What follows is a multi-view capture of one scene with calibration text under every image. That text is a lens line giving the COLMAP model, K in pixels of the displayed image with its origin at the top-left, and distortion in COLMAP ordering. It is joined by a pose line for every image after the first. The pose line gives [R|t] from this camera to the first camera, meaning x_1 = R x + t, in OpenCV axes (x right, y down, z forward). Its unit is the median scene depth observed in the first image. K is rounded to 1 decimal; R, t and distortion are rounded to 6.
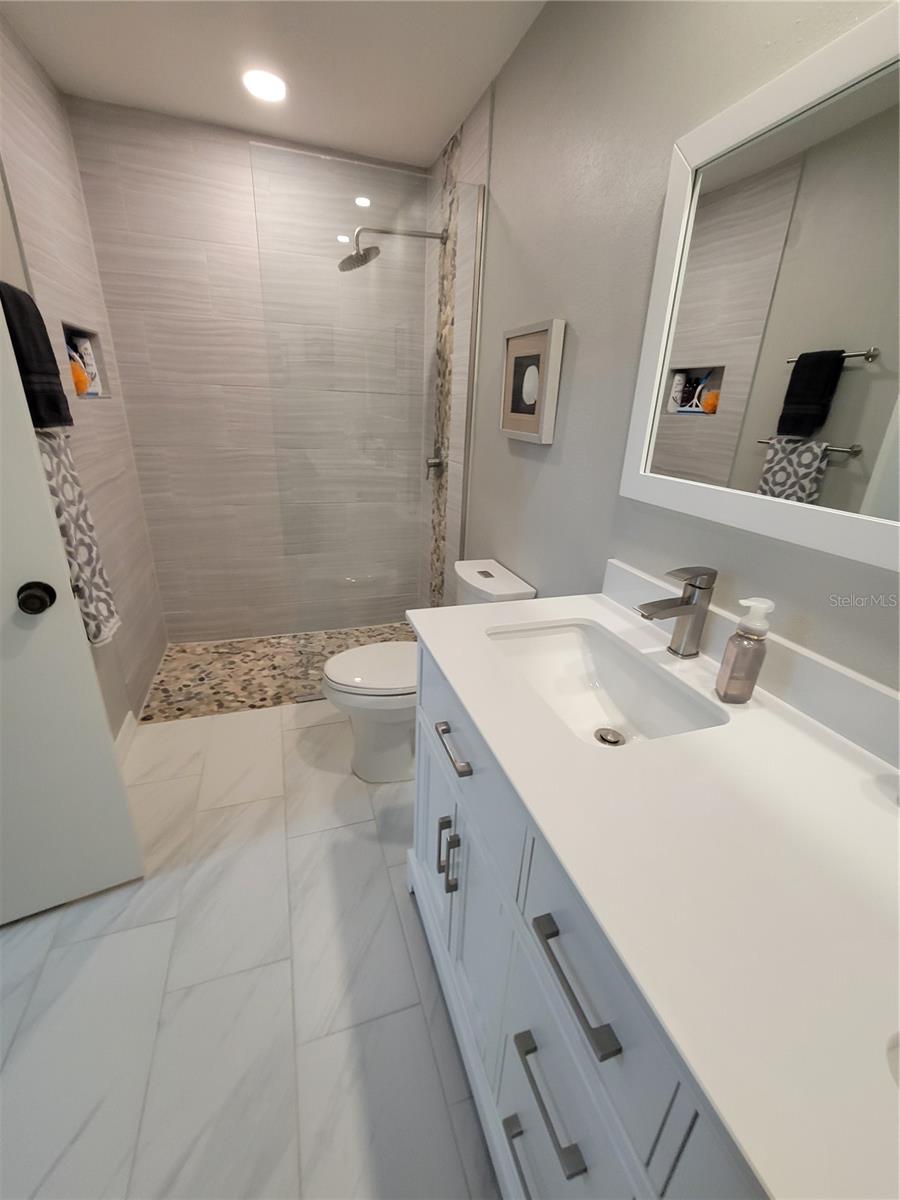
lens RADIAL K [[490.0, 0, 450.3], [0, 490.0, 602.9], [0, 0, 1]] dist [-0.001076, -0.003135]
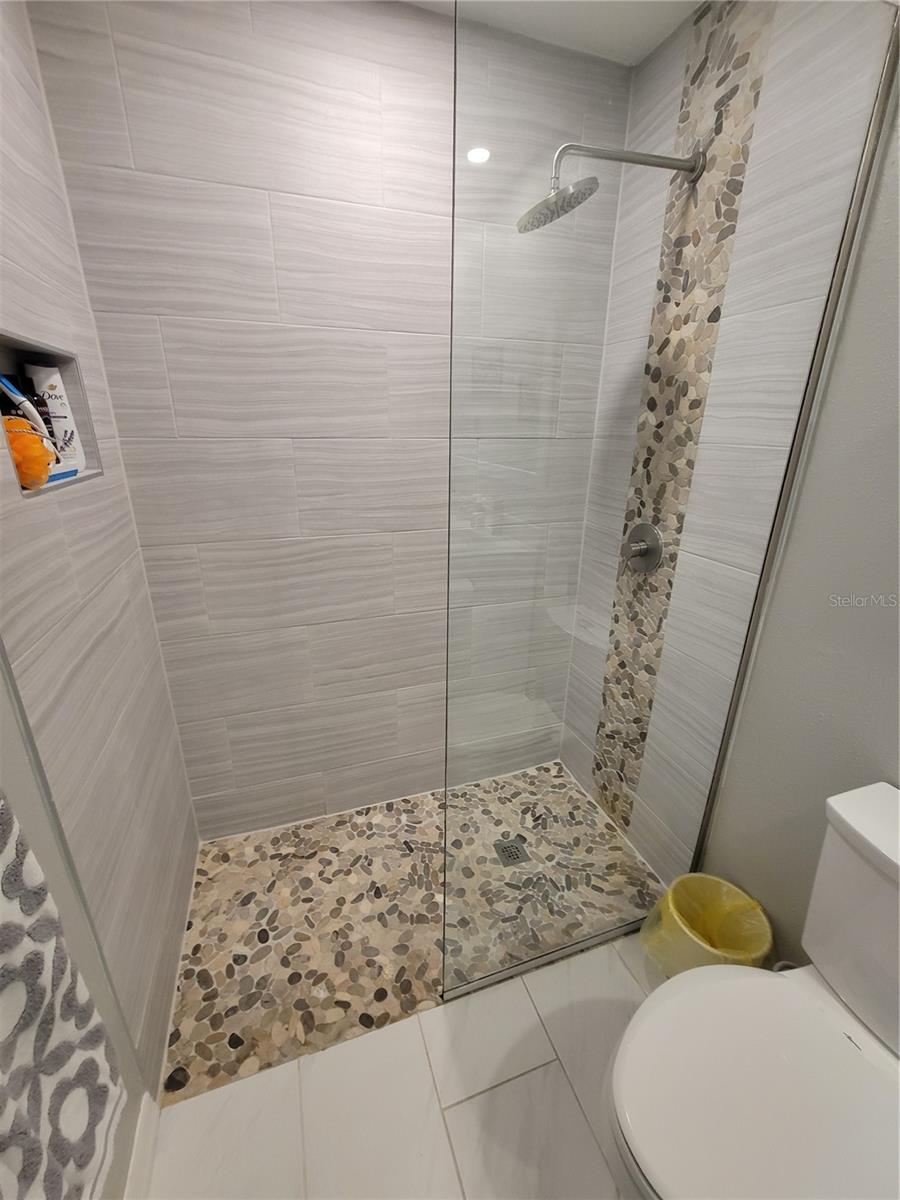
lens RADIAL K [[489.1, 0, 445.3], [0, 489.1, 599.4], [0, 0, 1]] dist [-0.002193, 0.000008]
pose [[0.999425, -0.032984, -0.007806, -0.279707], [0.032656, 0.998708, -0.038935, -0.218958], [0.009080, 0.038657, 0.999211, 0.415294]]
